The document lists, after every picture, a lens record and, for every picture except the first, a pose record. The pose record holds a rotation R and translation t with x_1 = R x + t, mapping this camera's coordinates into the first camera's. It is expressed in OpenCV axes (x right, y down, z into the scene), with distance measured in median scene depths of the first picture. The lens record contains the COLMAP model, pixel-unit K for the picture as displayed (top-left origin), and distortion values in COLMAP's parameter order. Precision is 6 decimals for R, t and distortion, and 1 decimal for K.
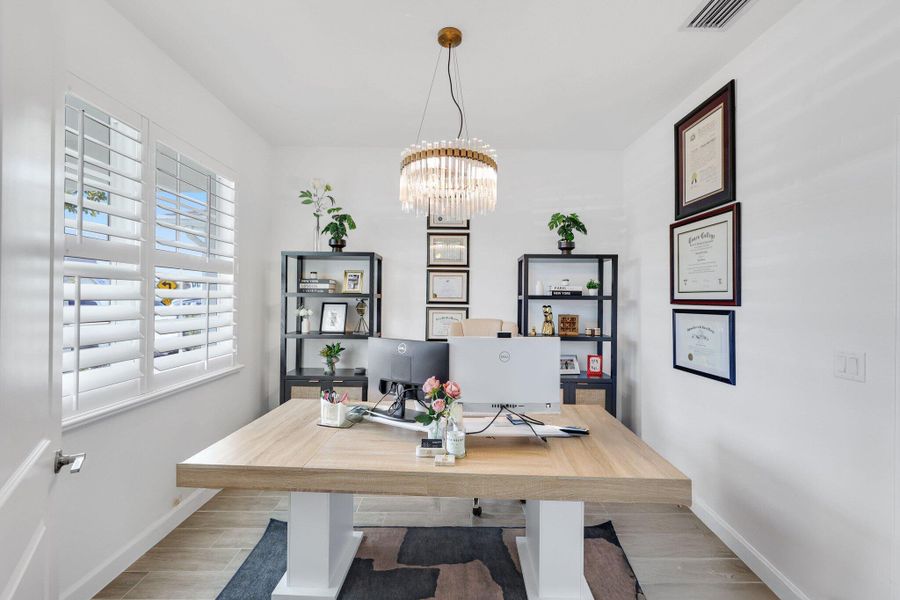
lens RADIAL K [[370.7, 0, 466.4], [0, 370.7, 299.4], [0, 0, 1]] dist [0.003322, -0.000749]
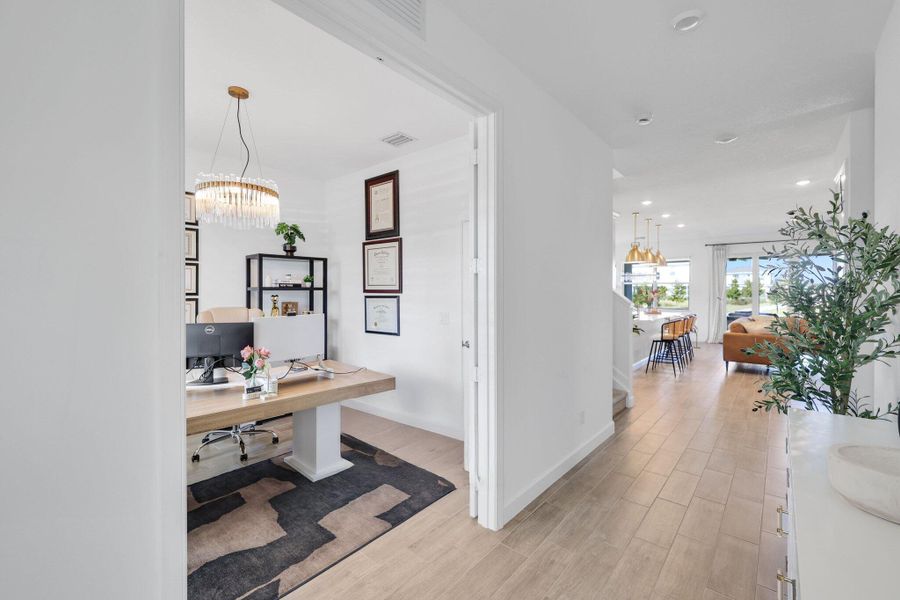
lens RADIAL K [[393.0, 0, 443.5], [0, 393.0, 295.1], [0, 0, 1]] dist [-0.001105, 0.000045]
pose [[0.664691, -0.016833, 0.746928, -0.500442], [0.004512, 0.999818, 0.018517, -0.006914], [-0.747104, -0.008938, 0.664647, -0.391608]]
